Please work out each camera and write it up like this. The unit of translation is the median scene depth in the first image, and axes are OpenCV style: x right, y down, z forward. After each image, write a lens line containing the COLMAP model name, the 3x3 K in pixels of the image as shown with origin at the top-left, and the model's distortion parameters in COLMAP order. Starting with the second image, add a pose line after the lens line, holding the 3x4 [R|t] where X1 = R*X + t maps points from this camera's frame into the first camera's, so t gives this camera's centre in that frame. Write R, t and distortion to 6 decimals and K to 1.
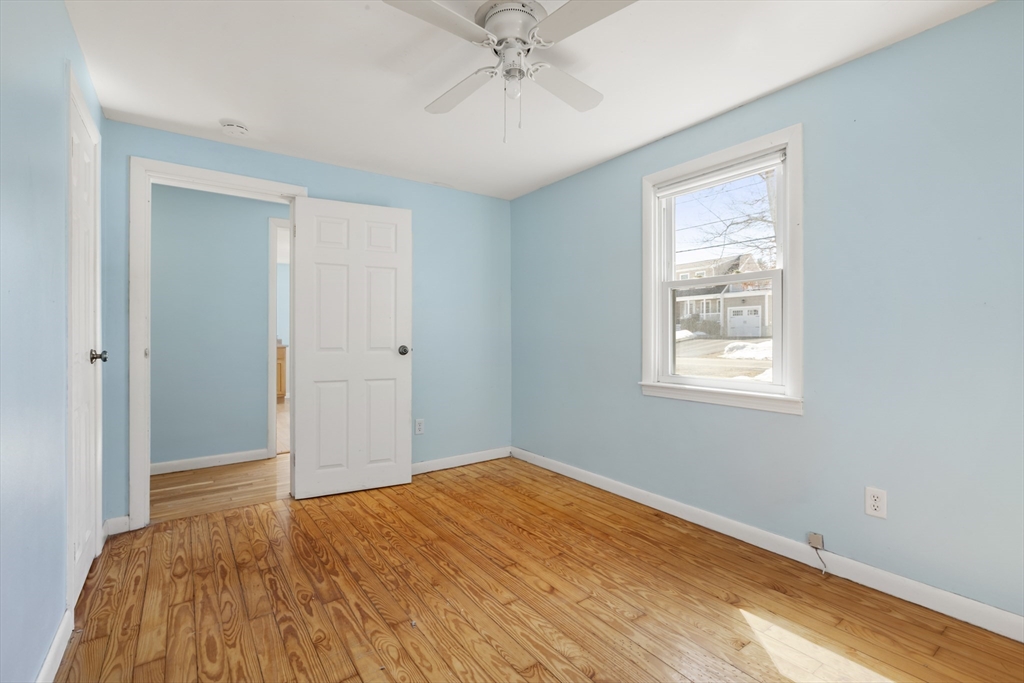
lens RADIAL K [[460.2, 0, 513.2], [0, 460.2, 338.4], [0, 0, 1]] dist [-0.001379, 0.000138]
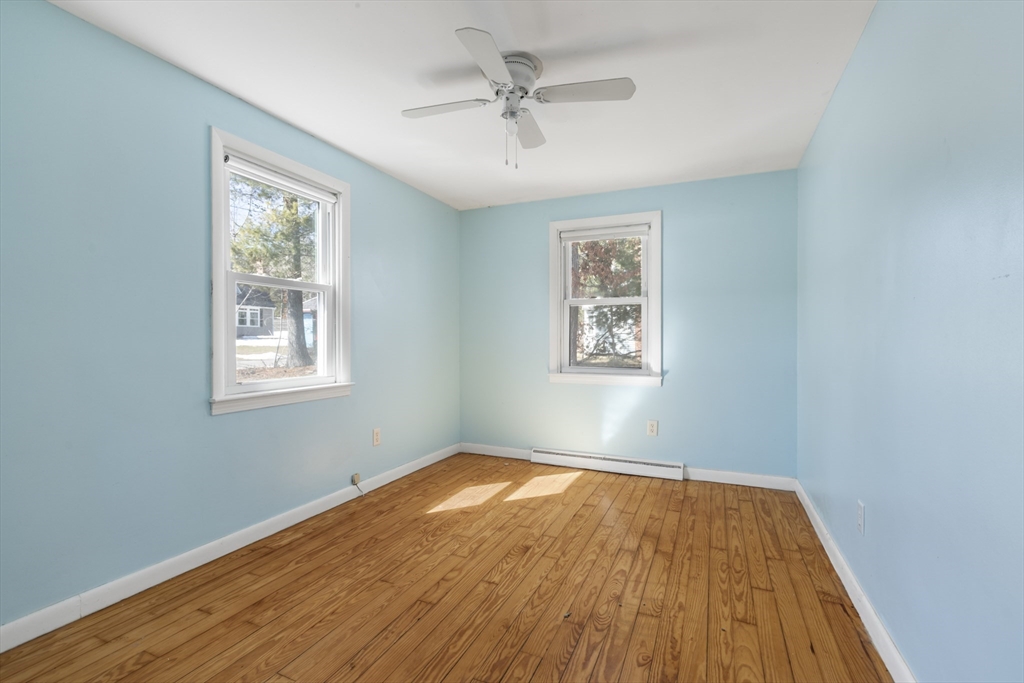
lens RADIAL K [[460.2, 0, 513.4], [0, 460.2, 339.7], [0, 0, 1]] dist [-0.001379, 0.000138]
pose [[-0.507780, 0.000427, 0.861487, -0.926965], [0.006588, 0.999973, 0.003388, 0.001284], [-0.861462, 0.007395, -0.507769, 1.442537]]
